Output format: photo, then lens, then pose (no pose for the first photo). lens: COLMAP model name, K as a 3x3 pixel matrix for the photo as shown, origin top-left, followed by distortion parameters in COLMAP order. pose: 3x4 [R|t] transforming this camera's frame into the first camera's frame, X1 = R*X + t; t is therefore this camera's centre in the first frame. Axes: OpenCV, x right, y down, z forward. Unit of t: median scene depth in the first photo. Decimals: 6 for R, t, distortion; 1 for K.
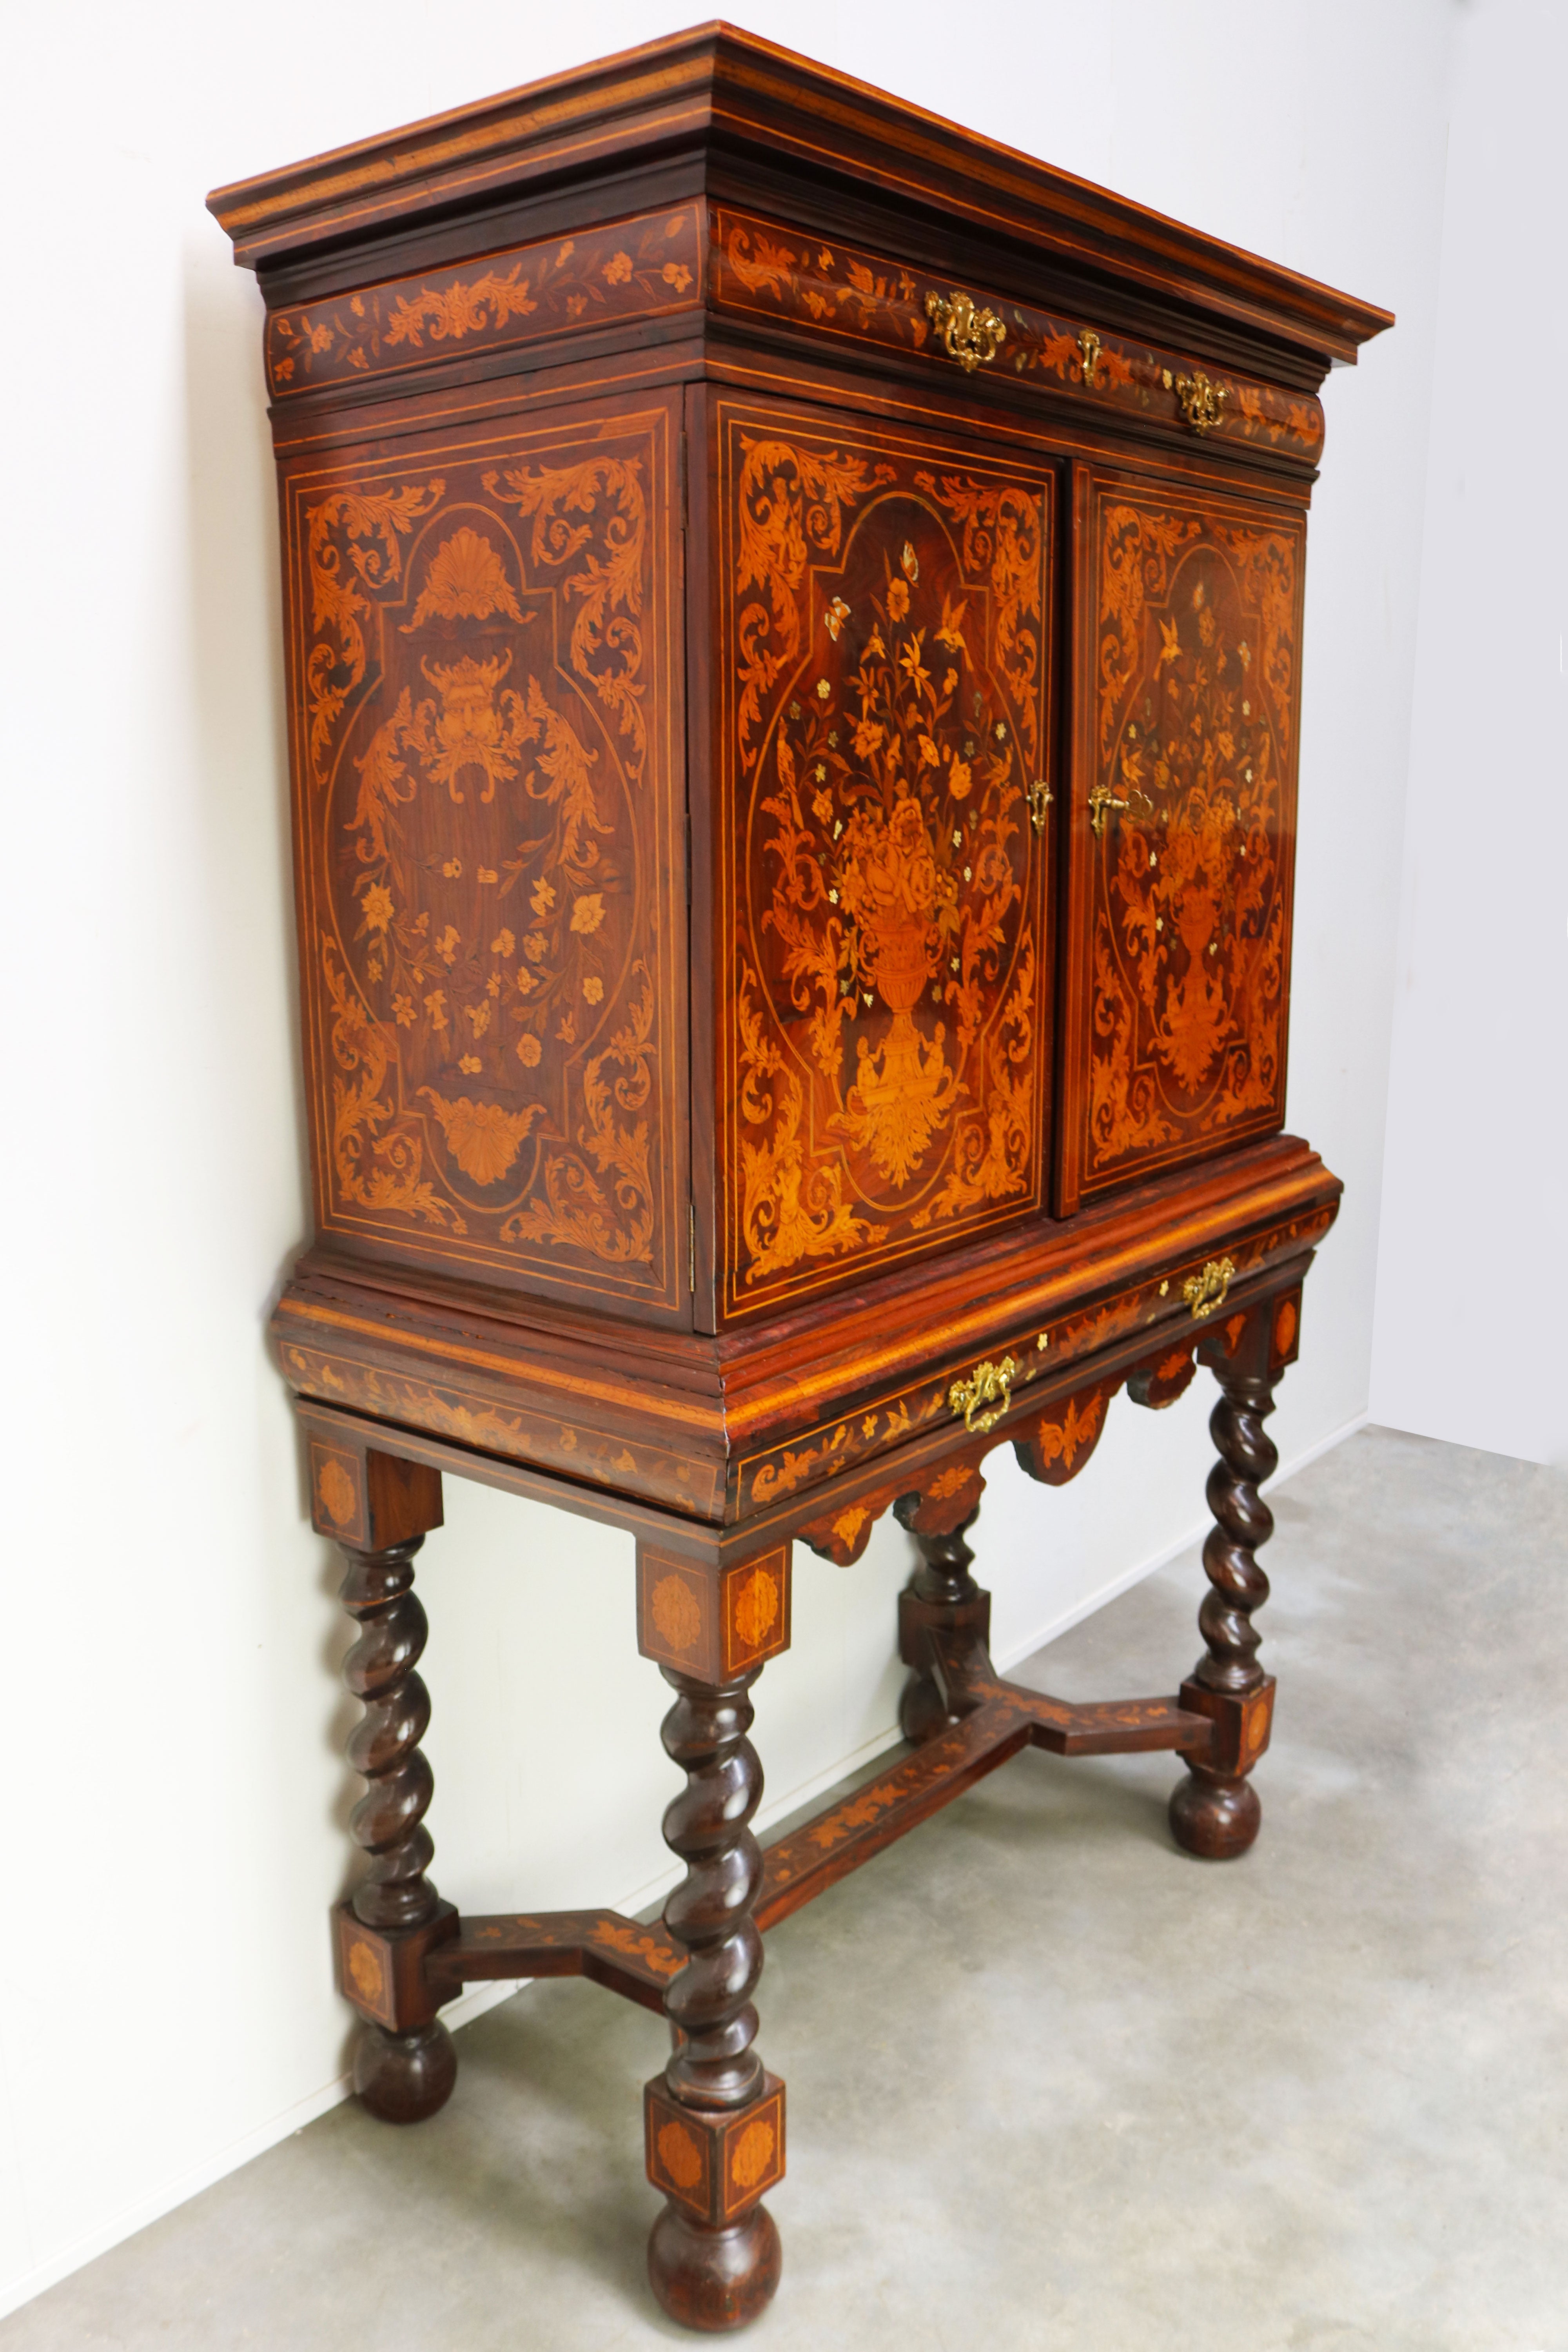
lens RADIAL K [[2026.7, 0, 718.8], [0, 2026.7, 1139.3], [0, 0, 1]] dist [-0.110473, 0.082505]
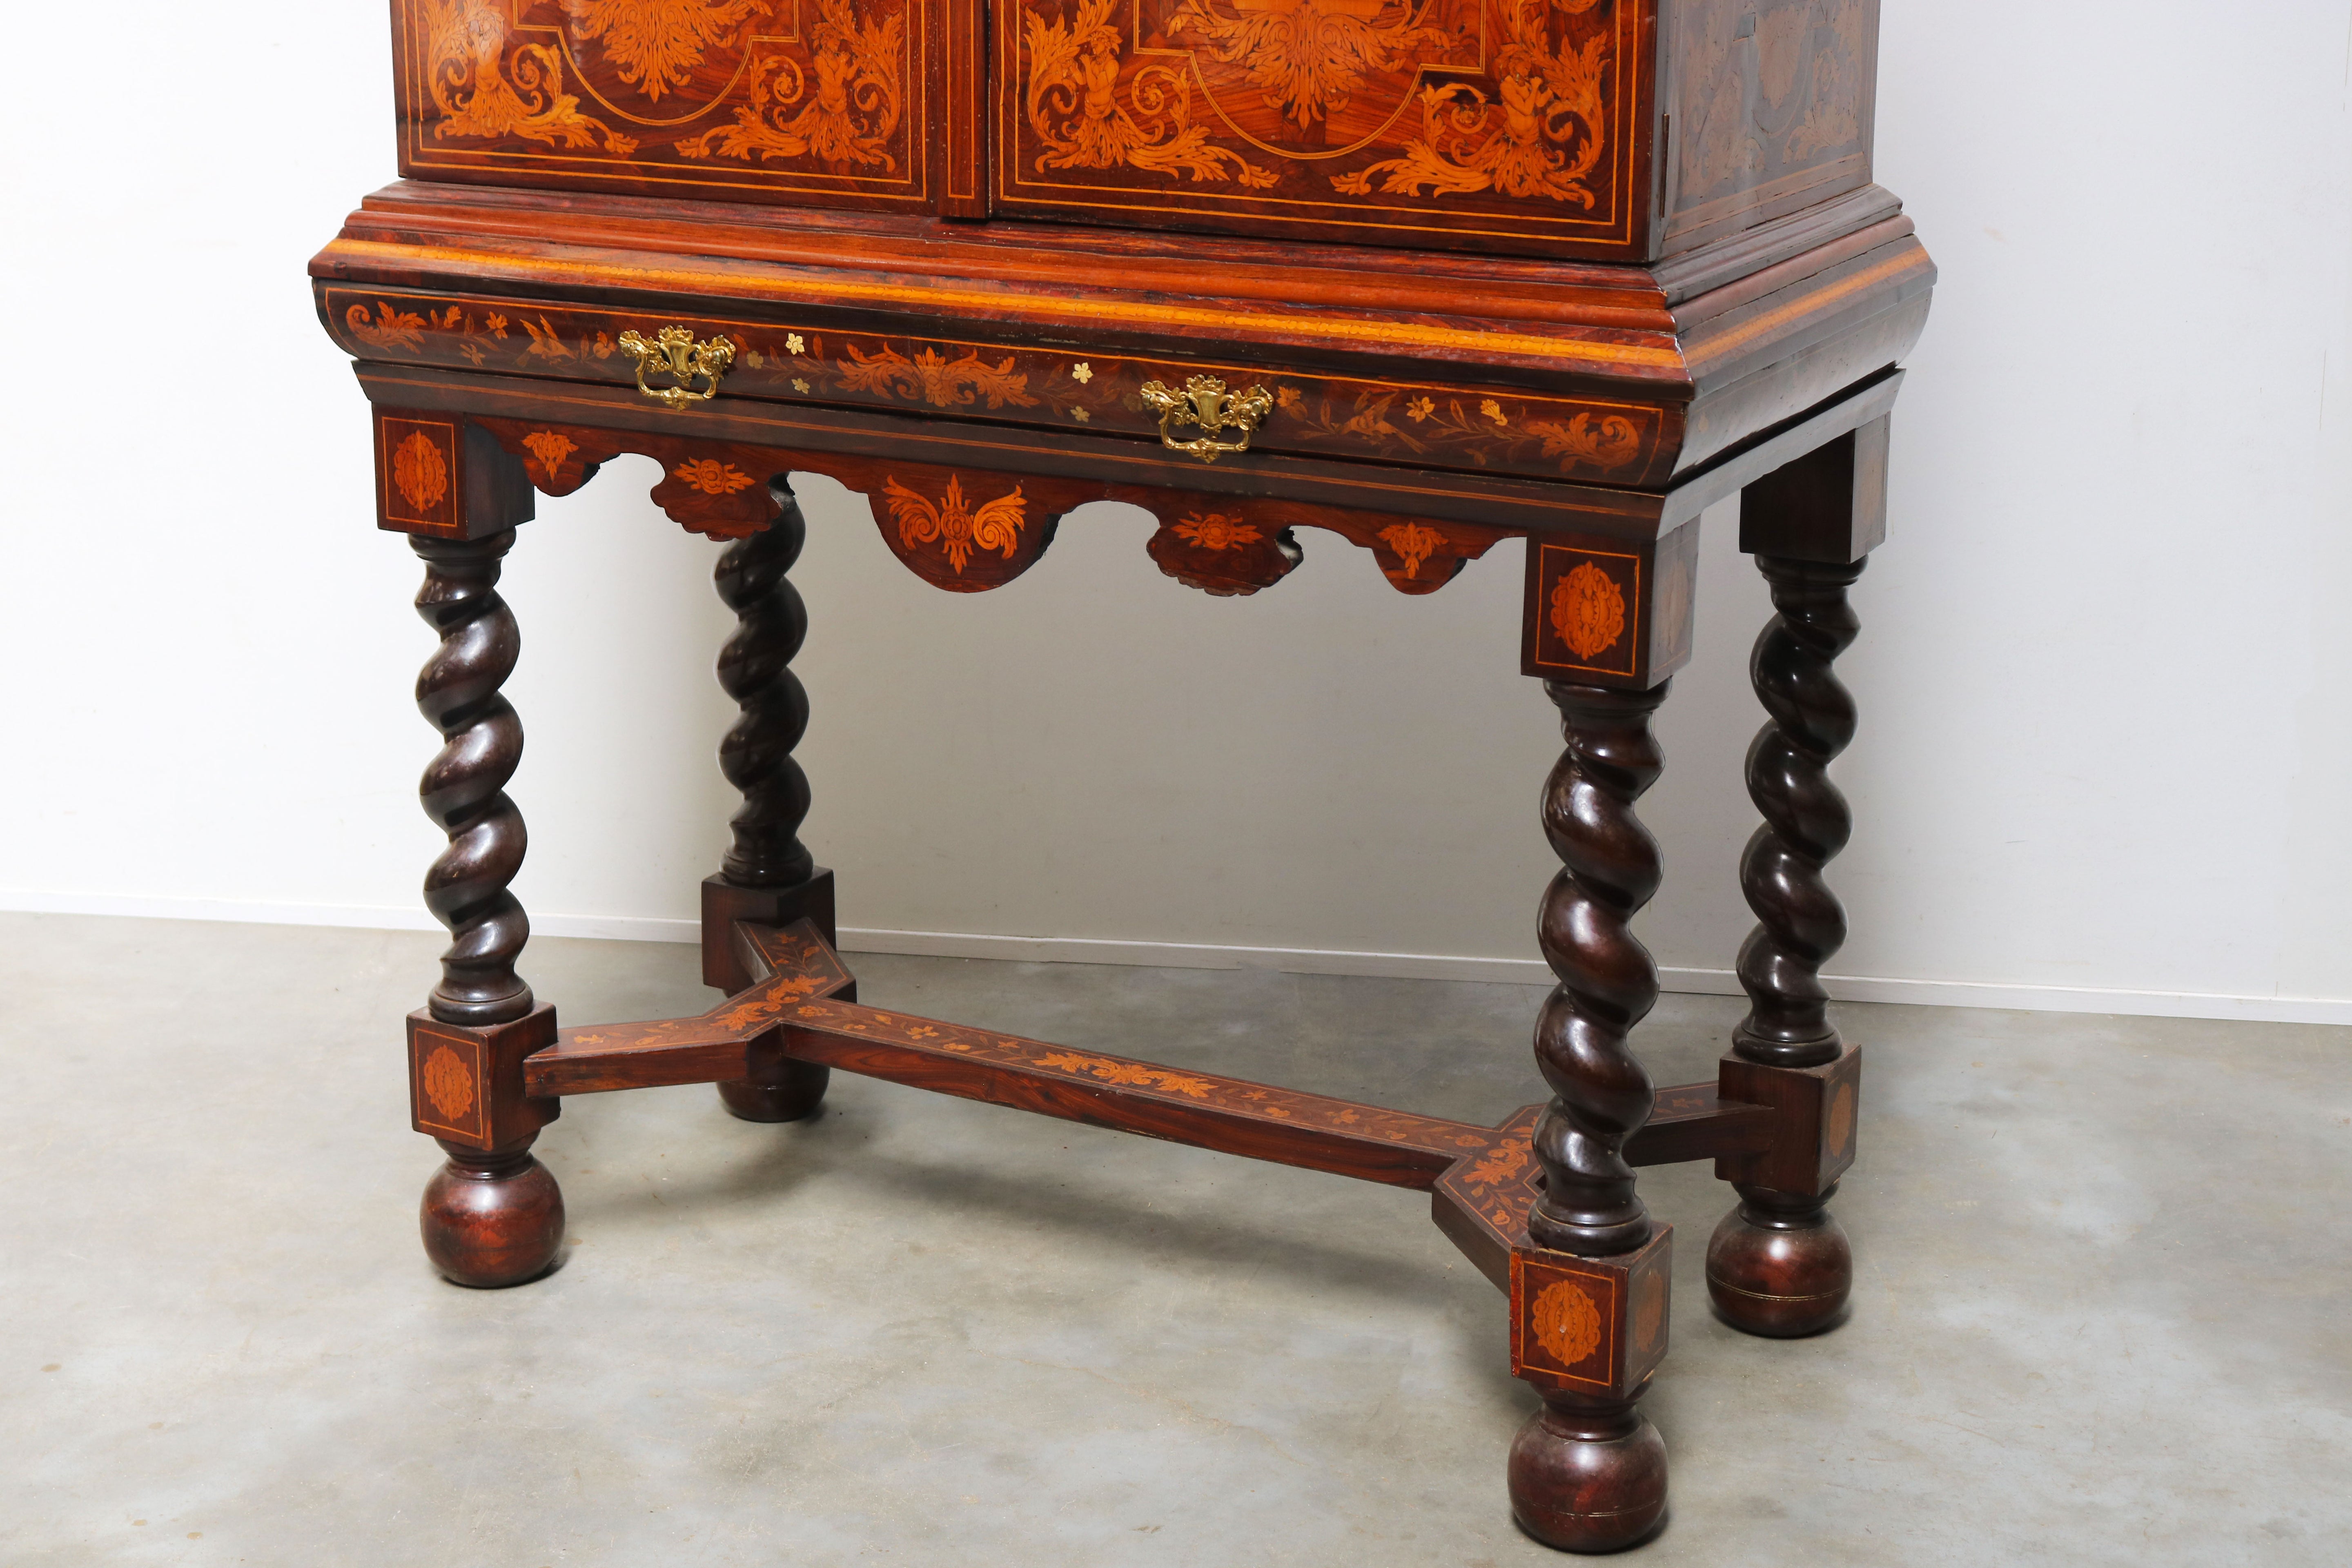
lens RADIAL K [[3688.2, 0, 1103.0], [0, 3688.2, 693.2], [0, 0, 1]] dist [-0.018175, 0.000000]
pose [[0.188964, 0.262574, -0.946228, 1.736845], [-0.186352, 0.955667, 0.227978, -0.133107], [0.964140, 0.133252, 0.229518, 0.869100]]
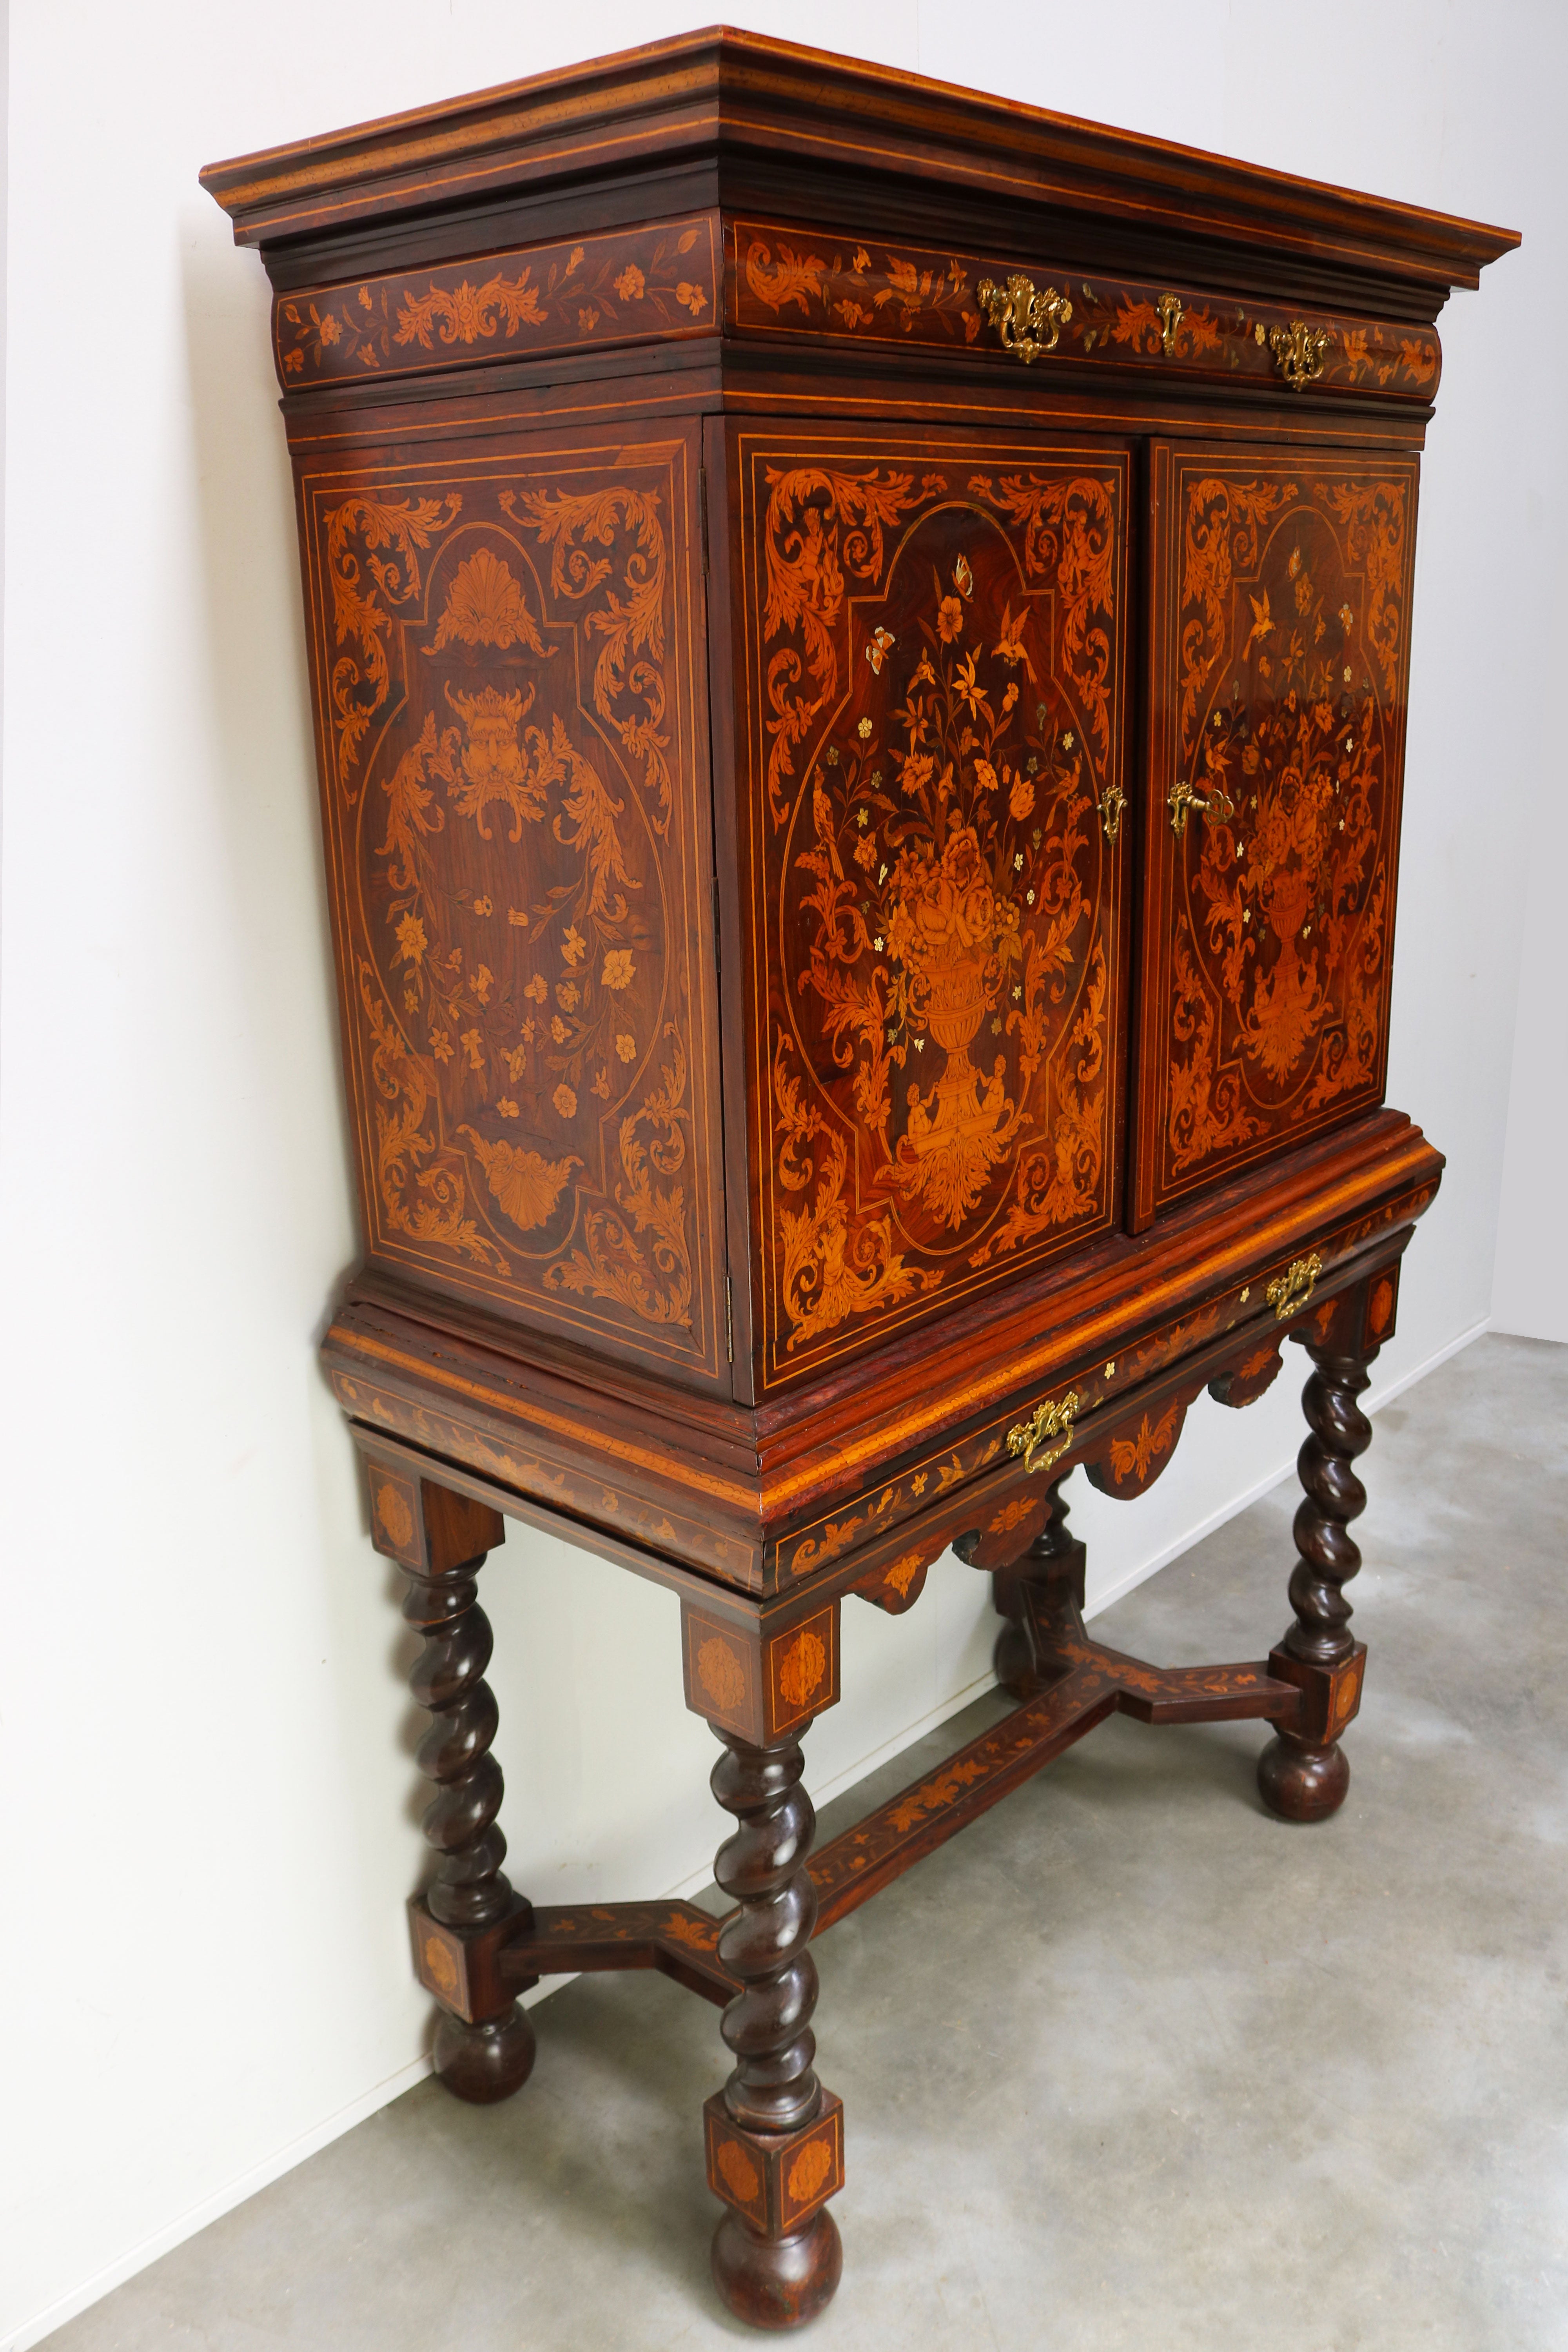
lens RADIAL K [[2026.7, 0, 829.5], [0, 2026.7, 1149.8], [0, 0, 1]] dist [-0.110473, 0.082505]
pose [[0.999695, -0.001750, -0.024623, 0.053635], [0.004355, 0.994344, 0.106119, -0.118157], [0.024298, -0.106194, 0.994048, 0.044997]]
